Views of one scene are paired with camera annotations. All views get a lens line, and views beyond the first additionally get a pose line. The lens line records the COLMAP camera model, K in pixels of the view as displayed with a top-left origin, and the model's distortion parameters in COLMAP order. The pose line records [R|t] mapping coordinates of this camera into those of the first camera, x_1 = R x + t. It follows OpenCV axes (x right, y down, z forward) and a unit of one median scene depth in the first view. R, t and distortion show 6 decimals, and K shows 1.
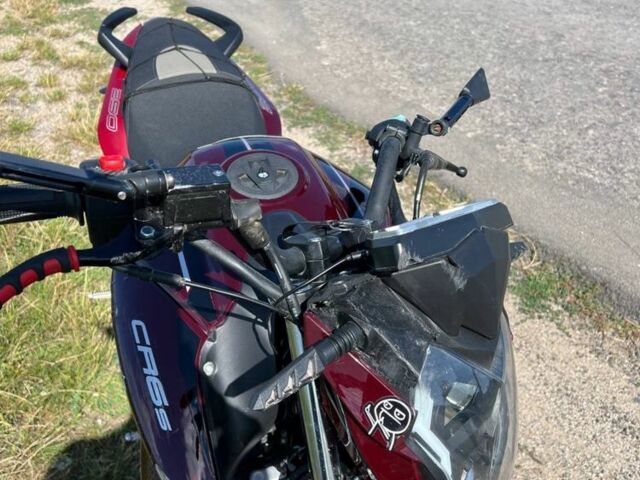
lens RADIAL K [[645.7, 0, 320.0], [0, 645.7, 240.0], [0, 0, 1]] dist [0.051817, -0.000938]
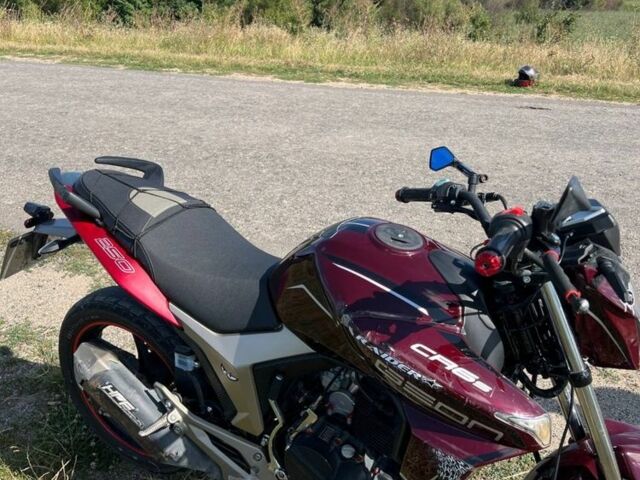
lens RADIAL K [[645.7, 0, 320.0], [0, 645.7, 240.0], [0, 0, 1]] dist [0.051817, -0.000938]
pose [[0.749718, -0.264406, 0.606641, -1.259805], [0.355175, 0.934261, -0.031743, -0.124843], [-0.558368, 0.239261, 0.794342, -0.084877]]
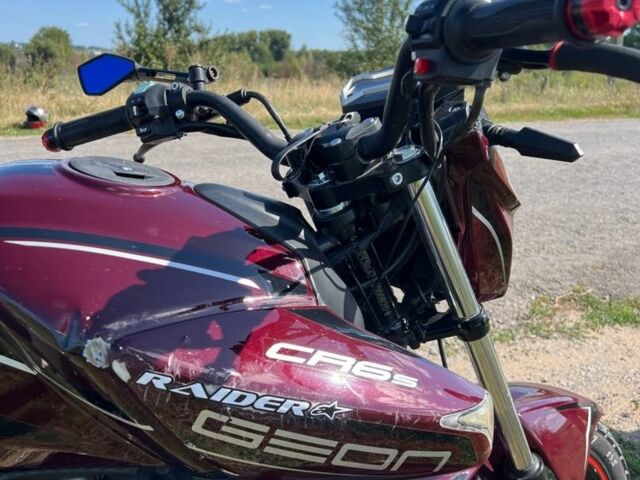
lens RADIAL K [[659.0, 0, 320.0], [0, 659.0, 240.0], [0, 0, 1]] dist [0.047032, -0.002857]
pose [[0.108512, -0.303341, 0.946683, -0.895082], [0.526341, 0.825402, 0.204148, -0.082872], [-0.843321, 0.476126, 0.249227, 0.736845]]
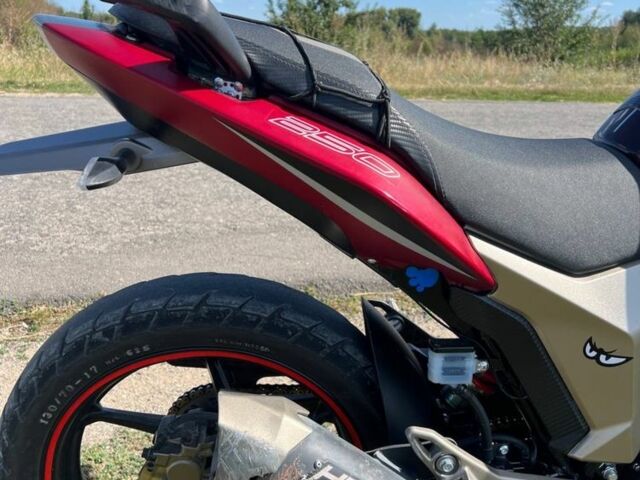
lens RADIAL K [[645.7, 0, 320.0], [0, 645.7, 240.0], [0, 0, 1]] dist [0.051817, -0.000938]
pose [[0.289622, -0.320432, 0.901910, -1.322520], [0.489316, 0.859421, 0.148206, -0.377613], [-0.822611, 0.398395, 0.405700, 1.451336]]
